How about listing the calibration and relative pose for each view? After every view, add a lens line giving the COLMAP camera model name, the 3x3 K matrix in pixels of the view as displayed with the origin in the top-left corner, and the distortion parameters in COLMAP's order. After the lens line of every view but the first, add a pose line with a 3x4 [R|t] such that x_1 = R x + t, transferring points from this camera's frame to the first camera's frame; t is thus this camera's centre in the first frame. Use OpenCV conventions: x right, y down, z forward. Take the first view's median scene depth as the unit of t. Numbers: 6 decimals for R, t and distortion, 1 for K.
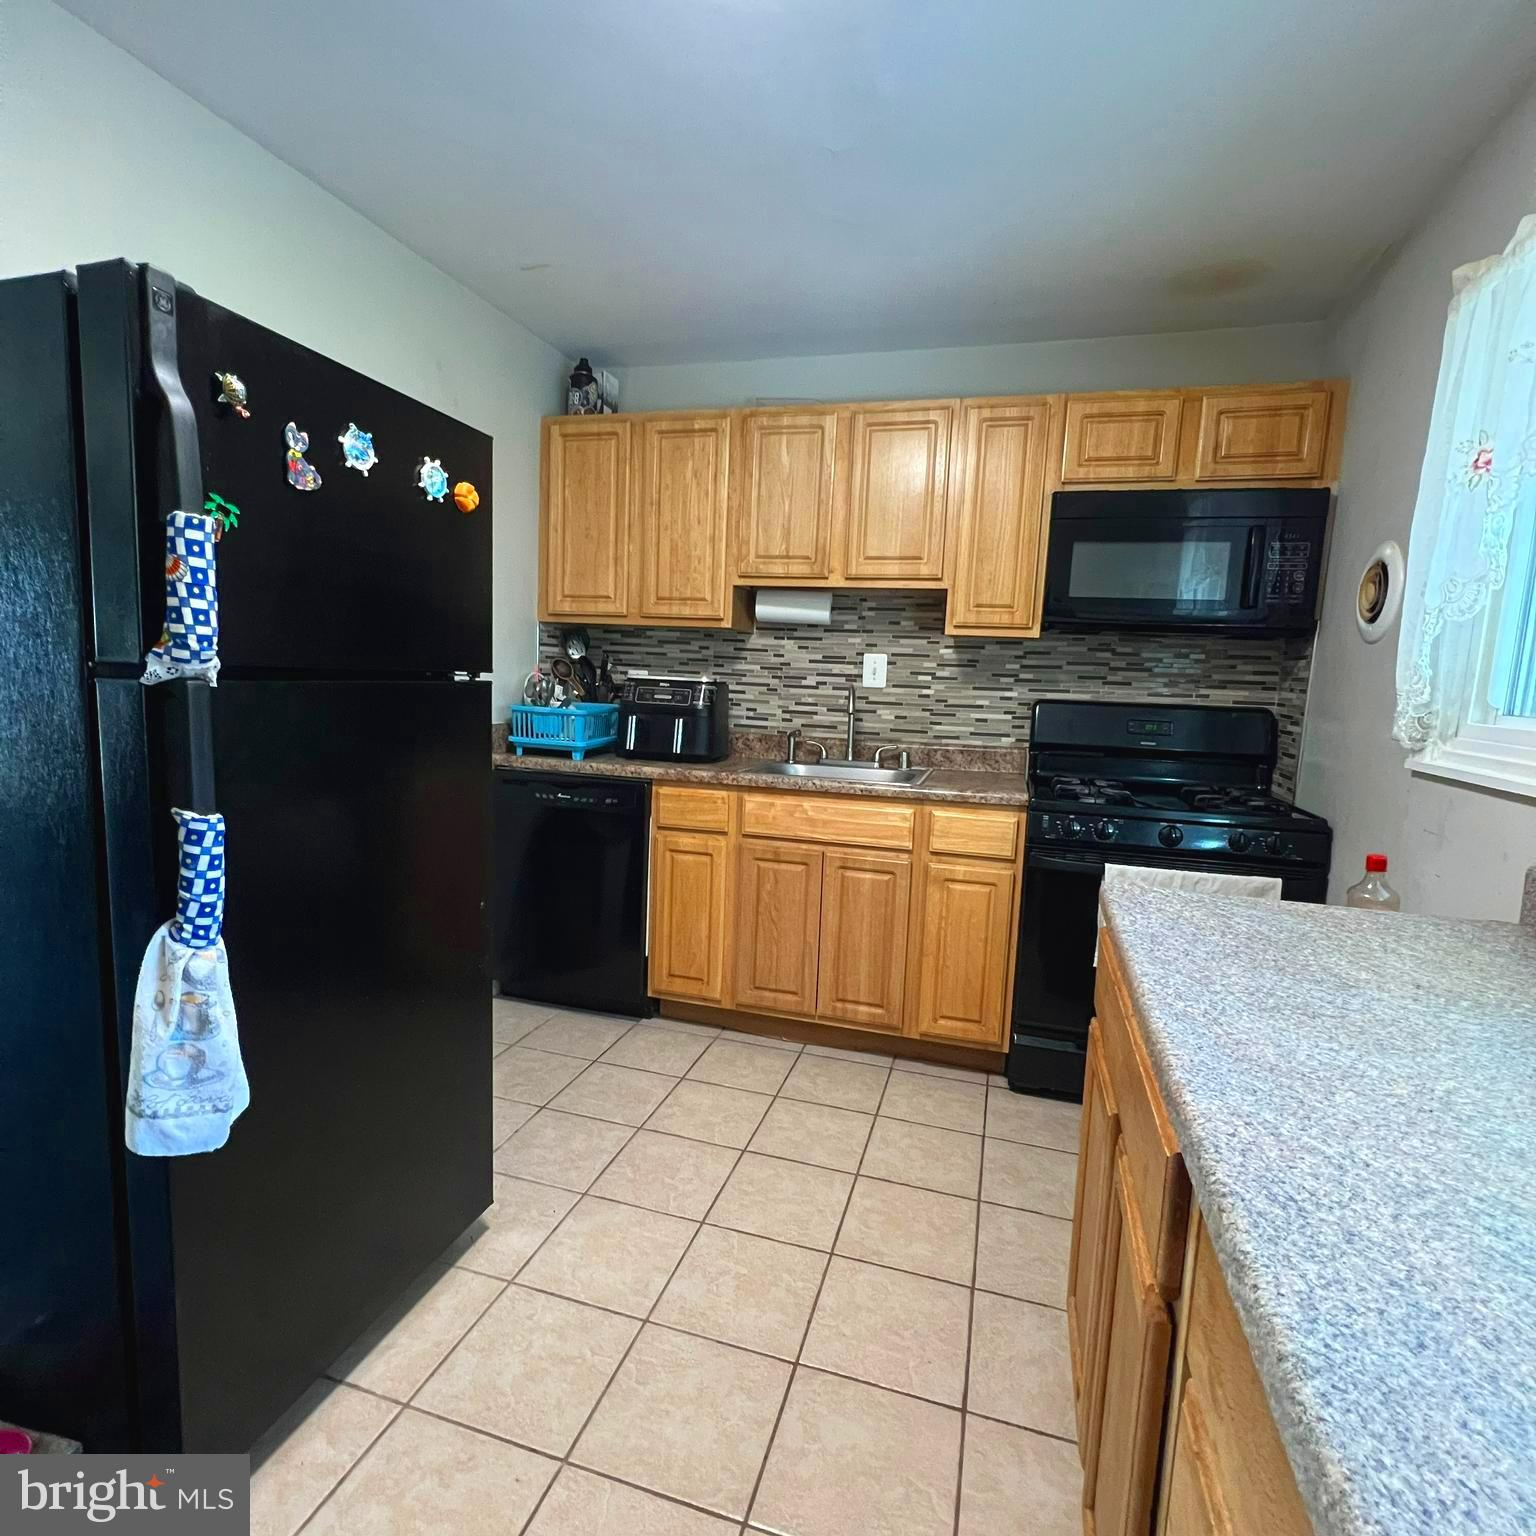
lens RADIAL K [[819.3, 0, 770.5], [0, 819.3, 764.5], [0, 0, 1]] dist [-0.001161, -0.000891]
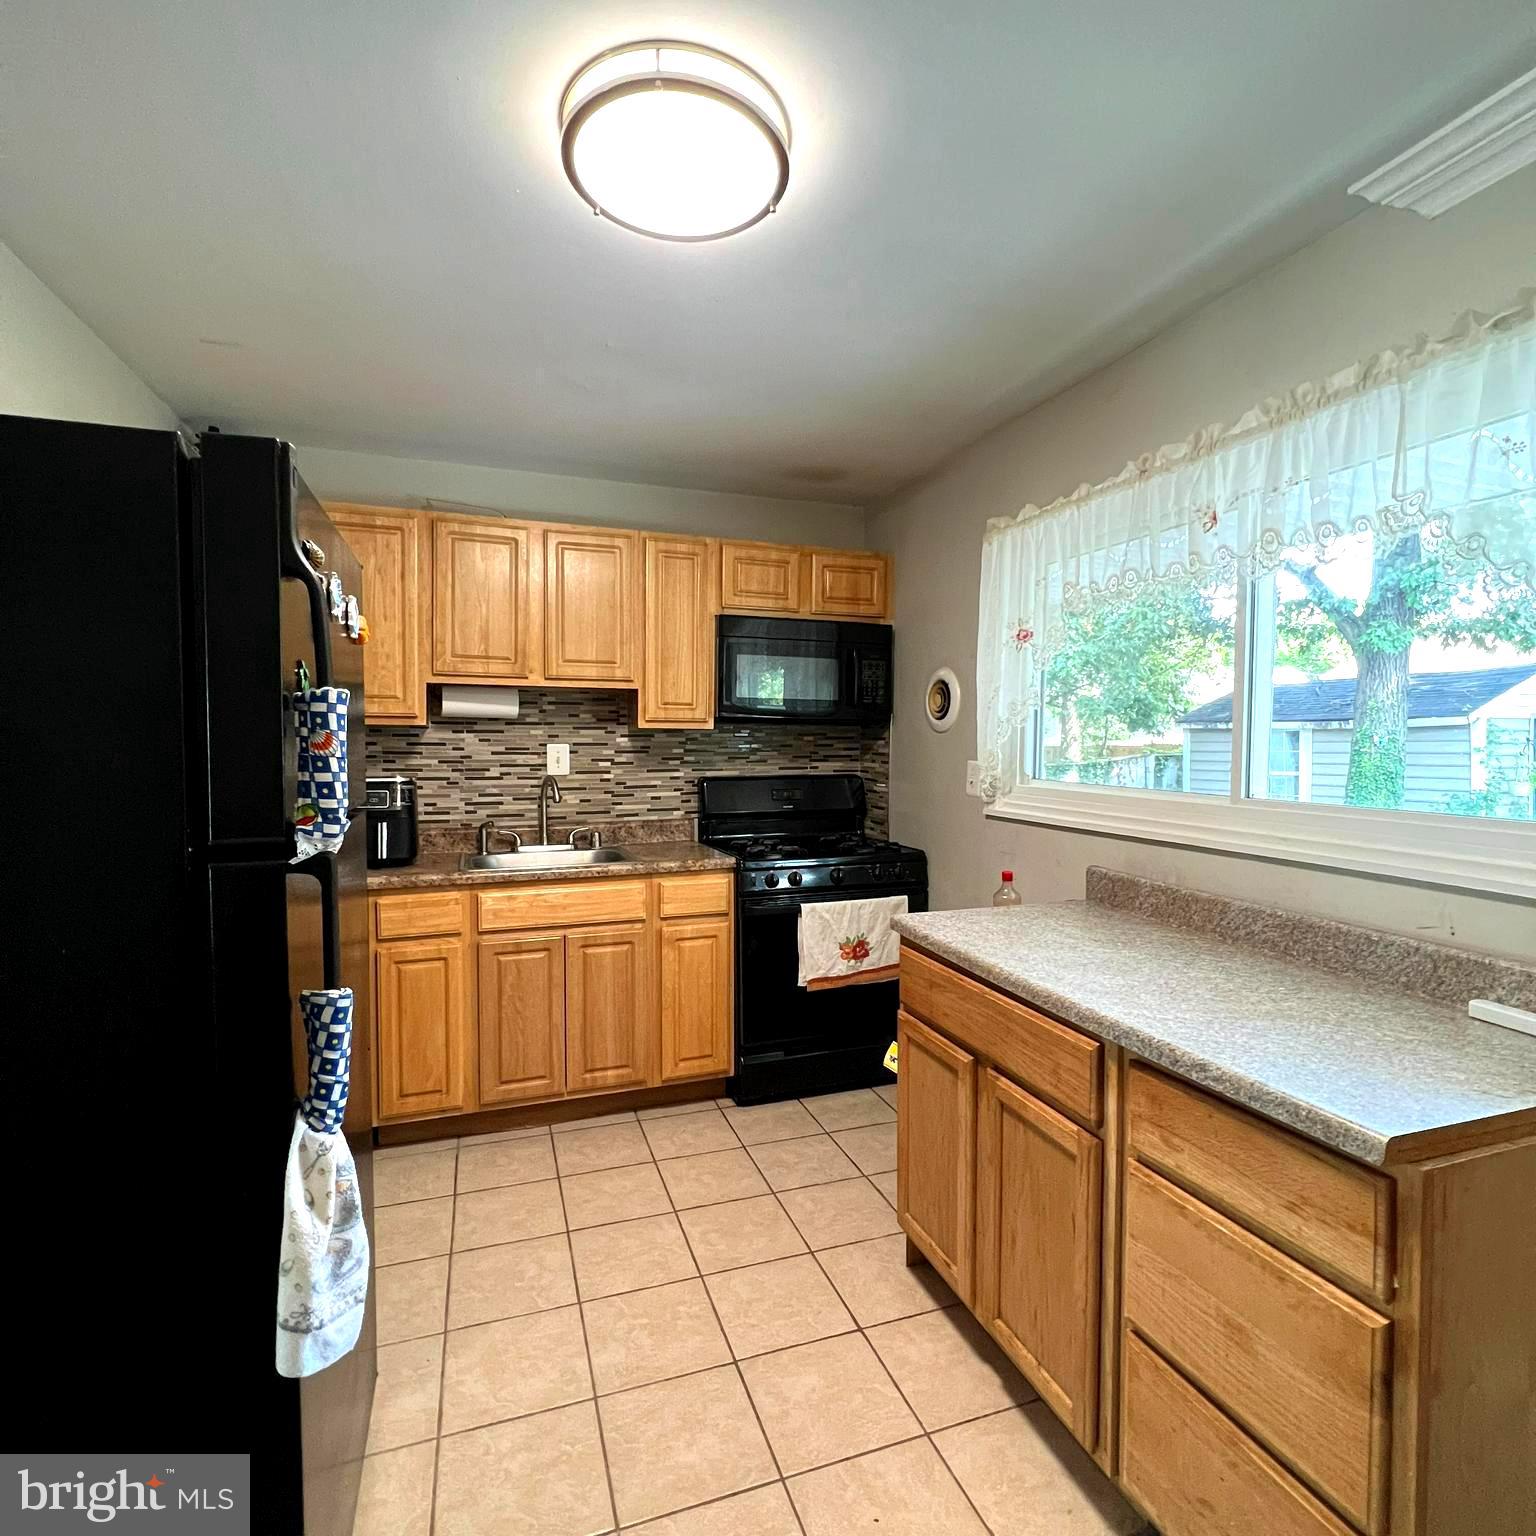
lens RADIAL K [[819.3, 0, 769.8], [0, 819.3, 764.2], [0, 0, 1]] dist [-0.001161, -0.000891]
pose [[0.810833, -0.055485, 0.582641, -0.326296], [0.096414, 0.994559, -0.039462, -0.046534], [-0.577281, 0.088172, 0.811771, -0.041768]]
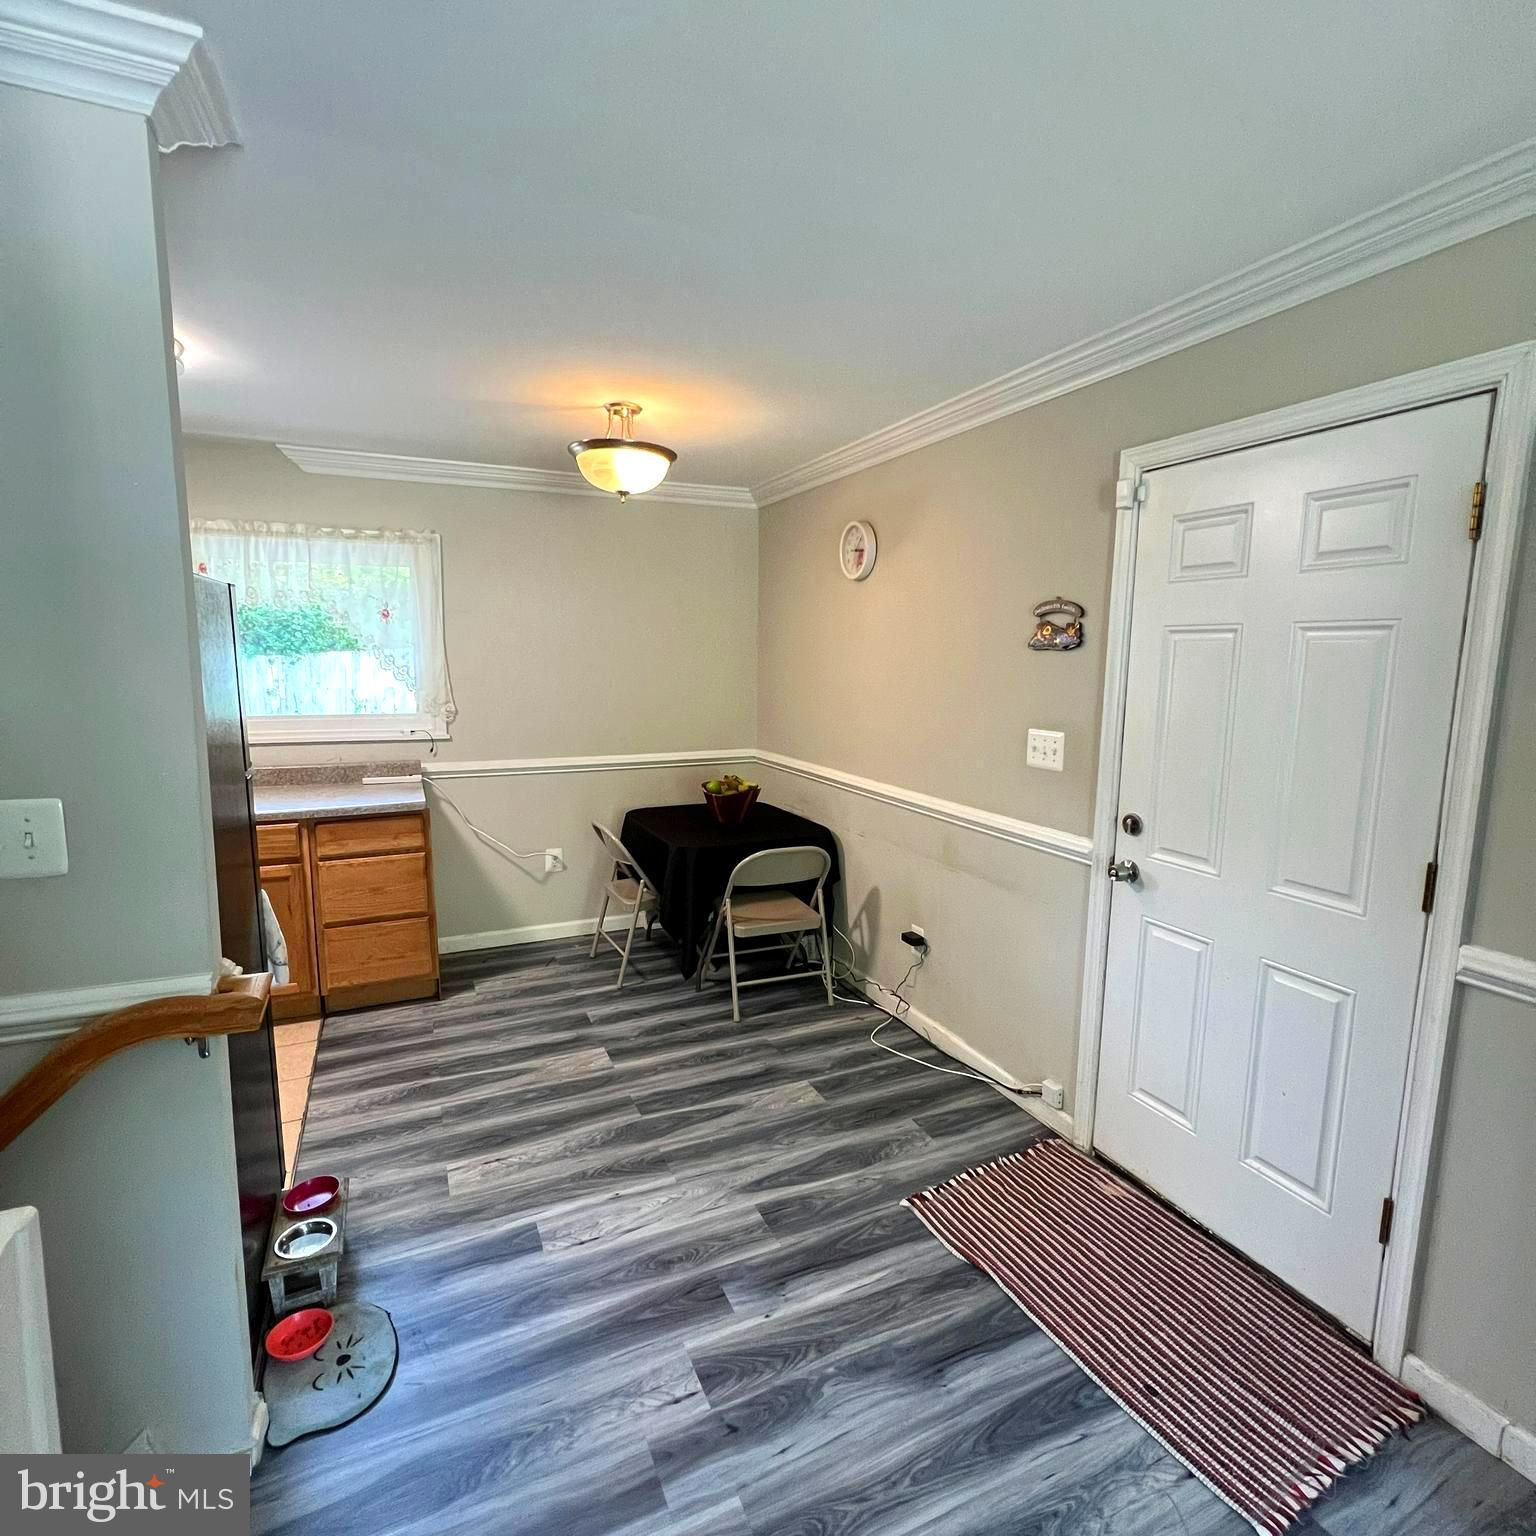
lens RADIAL K [[819.3, 0, 763.8], [0, 819.3, 766.2], [0, 0, 1]] dist [-0.001161, -0.000891]
pose [[-0.667713, -0.153174, 0.728490, -1.821053], [0.041997, 0.969292, 0.242300, -0.342643], [-0.743234, 0.192381, -0.640776, 0.917095]]
